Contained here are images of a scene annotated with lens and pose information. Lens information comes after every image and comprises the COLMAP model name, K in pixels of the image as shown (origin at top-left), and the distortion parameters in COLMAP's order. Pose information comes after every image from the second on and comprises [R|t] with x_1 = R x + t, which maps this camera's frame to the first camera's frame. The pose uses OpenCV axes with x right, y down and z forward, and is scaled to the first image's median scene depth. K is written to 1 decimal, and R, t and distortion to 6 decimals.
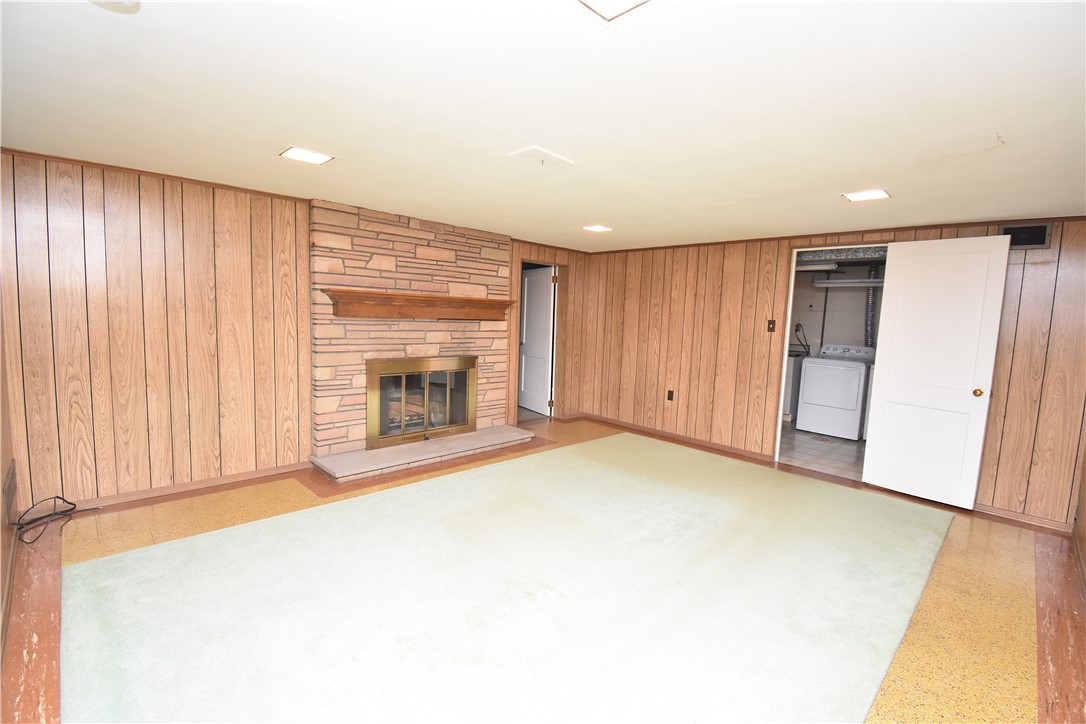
lens RADIAL K [[477.7, 0, 540.4], [0, 477.7, 360.6], [0, 0, 1]] dist [0.001557, -0.014060]
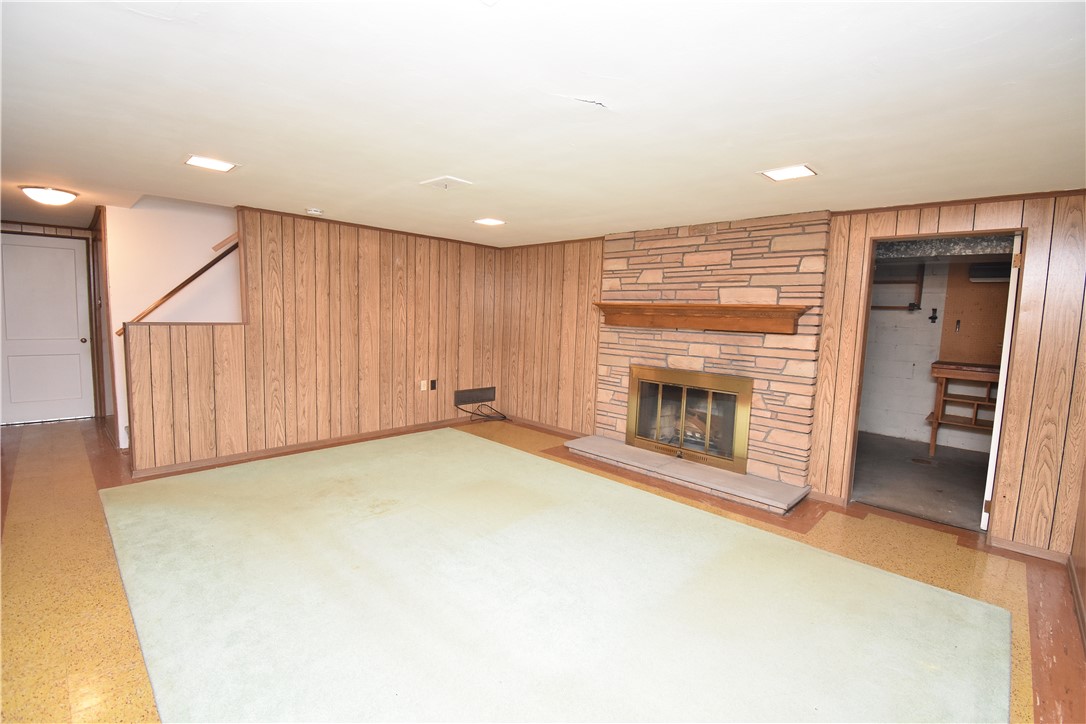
lens RADIAL K [[477.7, 0, 540.4], [0, 477.7, 360.6], [0, 0, 1]] dist [0.001557, -0.014060]
pose [[0.015237, 0.054477, -0.998399, 0.725174], [-0.133163, 0.989731, 0.051971, -0.038070], [0.990977, 0.132158, 0.022335, 0.725880]]
